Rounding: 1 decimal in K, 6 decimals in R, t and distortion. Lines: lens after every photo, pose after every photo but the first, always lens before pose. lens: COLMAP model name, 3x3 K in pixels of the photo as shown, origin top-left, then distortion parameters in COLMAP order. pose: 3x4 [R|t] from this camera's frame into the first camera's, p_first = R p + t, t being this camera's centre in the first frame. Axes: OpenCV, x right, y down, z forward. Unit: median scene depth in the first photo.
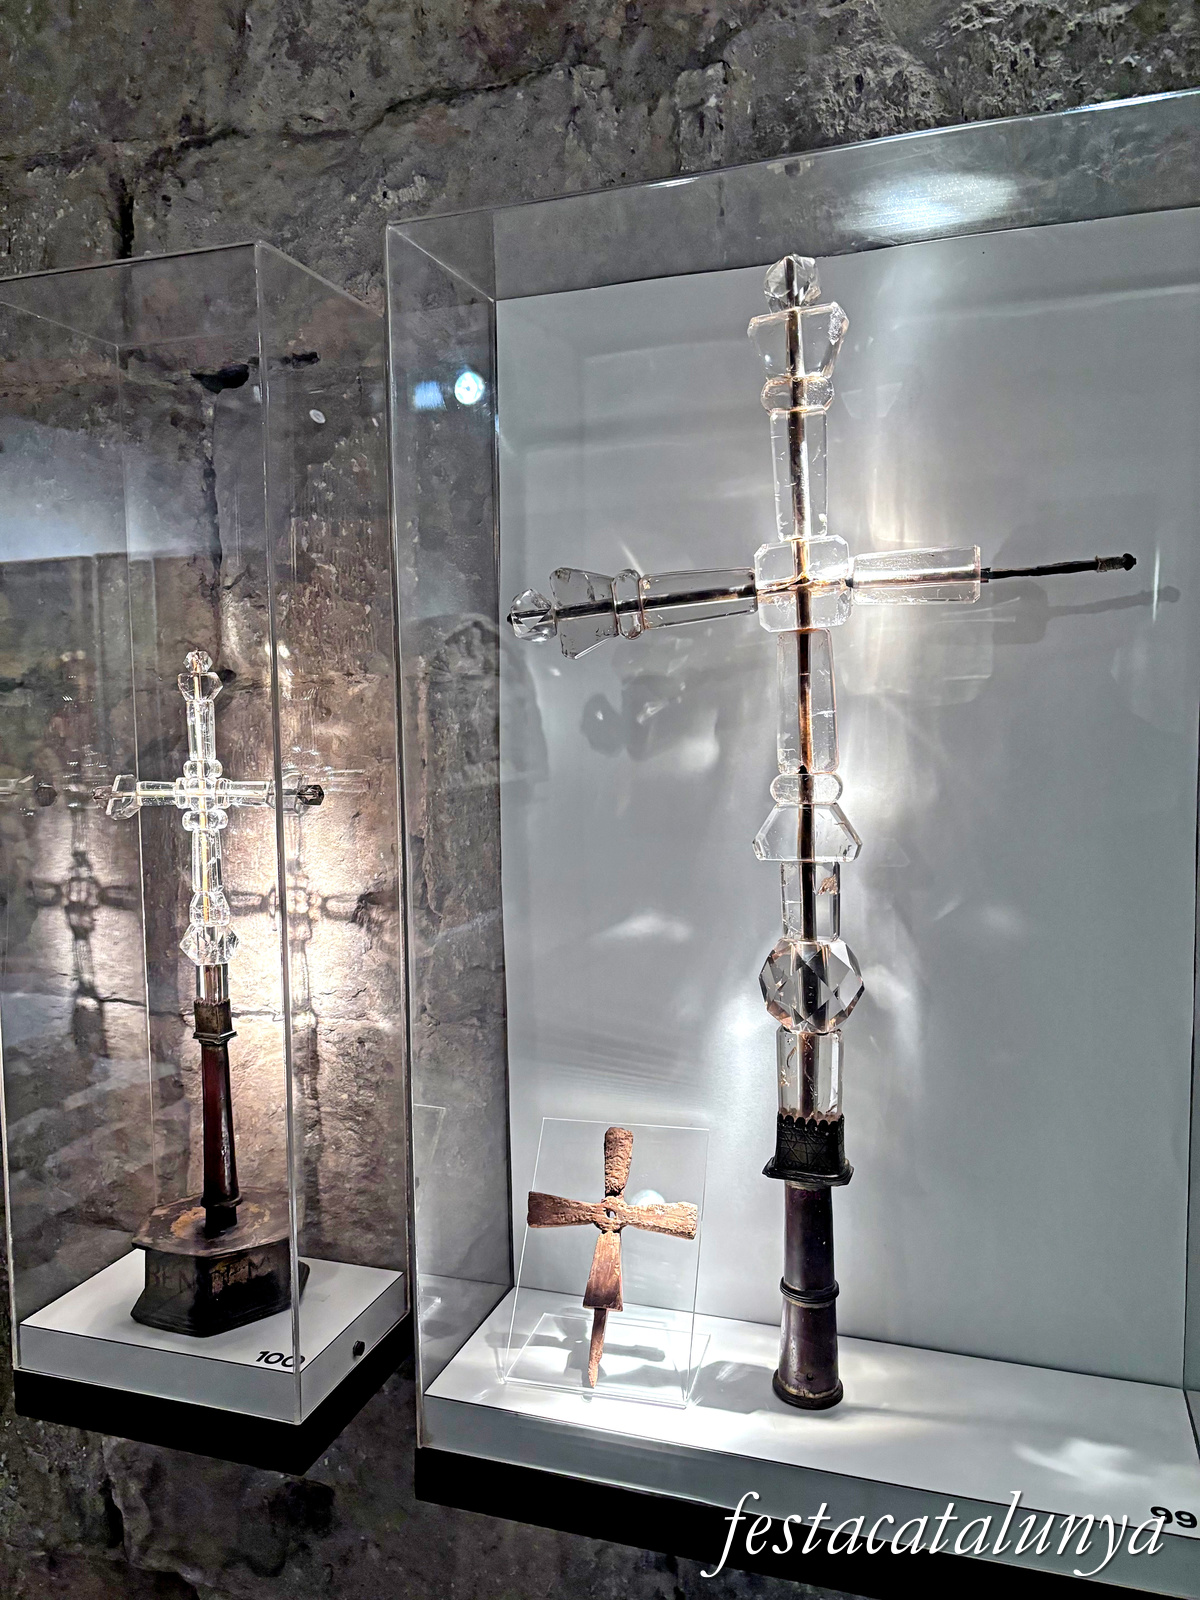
lens RADIAL K [[1284.7, 0, 595.8], [0, 1284.7, 762.1], [0, 0, 1]] dist [0.110912, -0.290546]
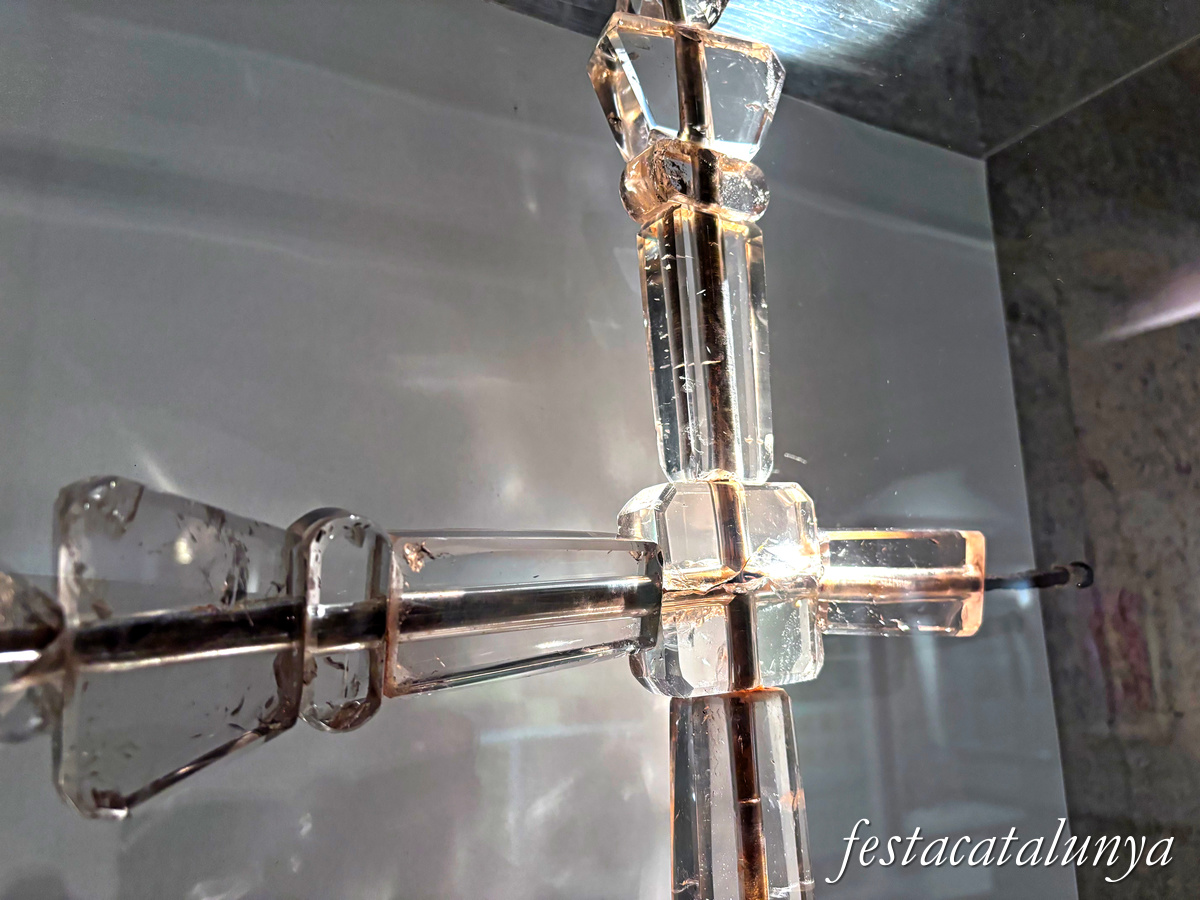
lens RADIAL K [[963.5, 0, 600.0], [0, 963.5, 450.0], [0, 0, 1]] dist [0.110912, -0.290546]
pose [[0.692892, 0.147786, 0.705734, -0.103914], [0.054997, 0.965086, -0.256093, -0.098130], [-0.718941, 0.216259, 0.660573, 0.793327]]
